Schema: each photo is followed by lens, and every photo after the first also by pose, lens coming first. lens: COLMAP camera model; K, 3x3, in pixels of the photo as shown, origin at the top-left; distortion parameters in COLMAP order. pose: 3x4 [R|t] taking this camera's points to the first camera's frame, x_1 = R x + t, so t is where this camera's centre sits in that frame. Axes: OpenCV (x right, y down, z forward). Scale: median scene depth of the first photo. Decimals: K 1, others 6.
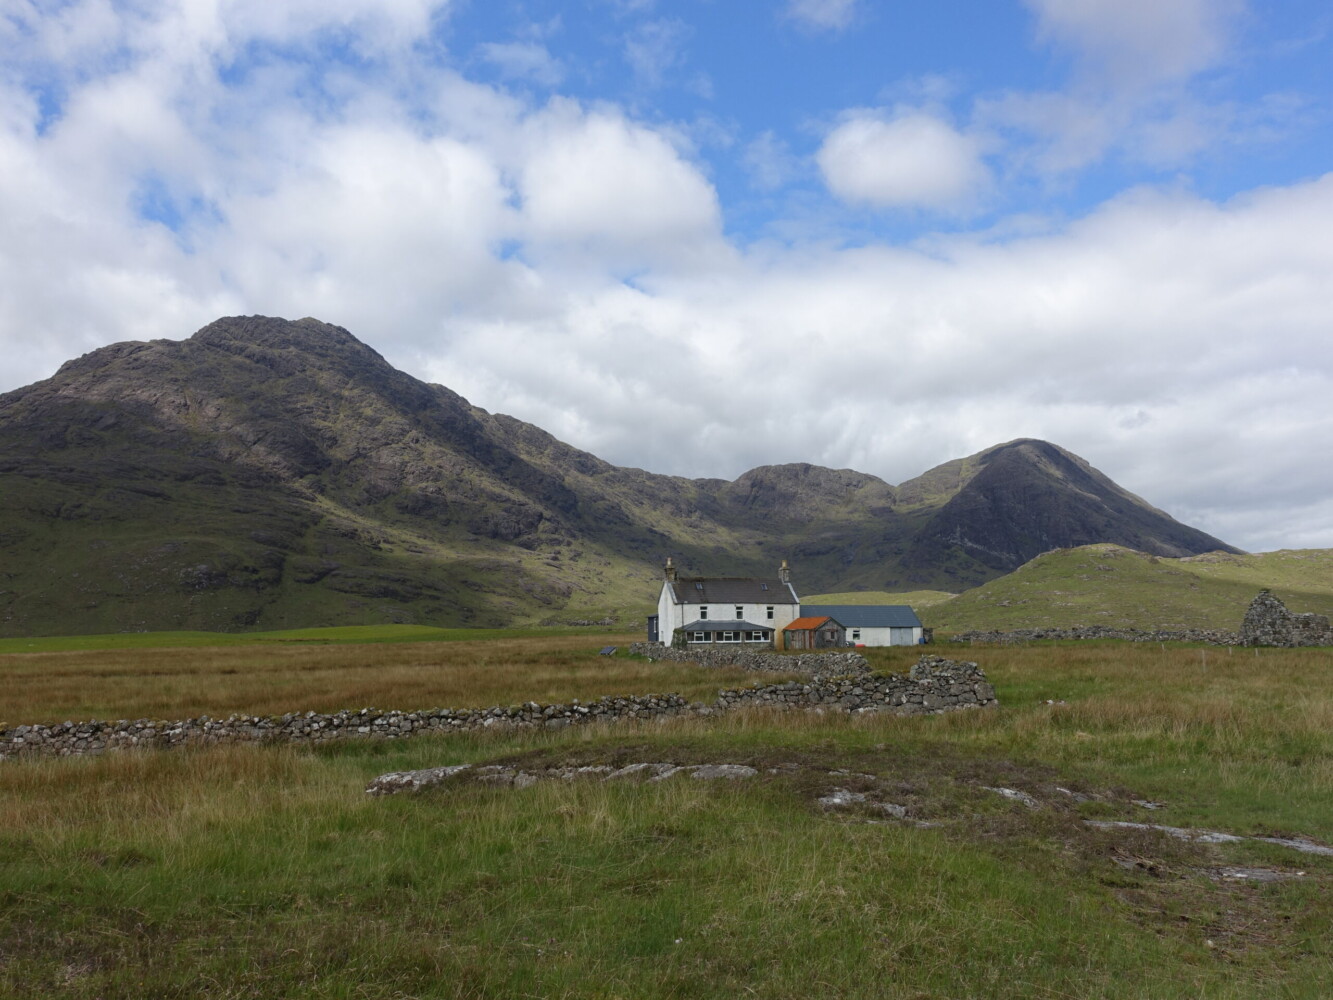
lens RADIAL K [[1022.6, 0, 666.4], [0, 1022.6, 503.9], [0, 0, 1]] dist [0.008374, 0.000716]
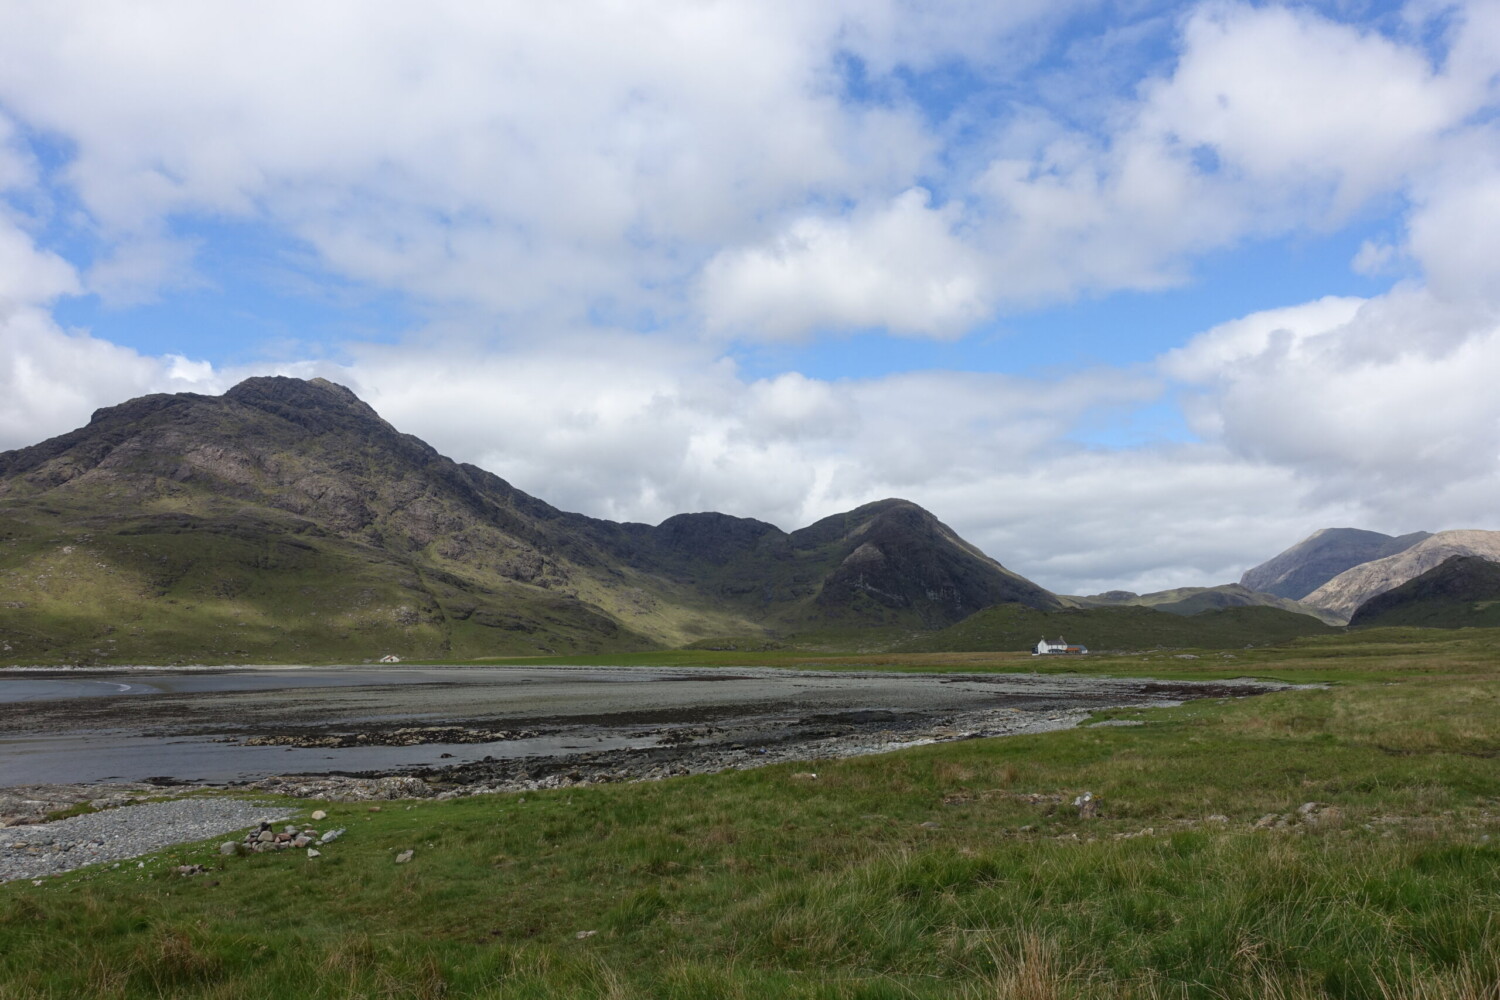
lens RADIAL K [[1021.2, 0, 749.6], [0, 1021.2, 497.0], [0, 0, 1]] dist [0.024904, 0.001453]
pose [[0.969933, 0.035701, 0.240738, -0.172754], [-0.028091, 0.998993, -0.034971, -0.026905], [-0.241744, 0.027157, 0.969960, -0.231663]]
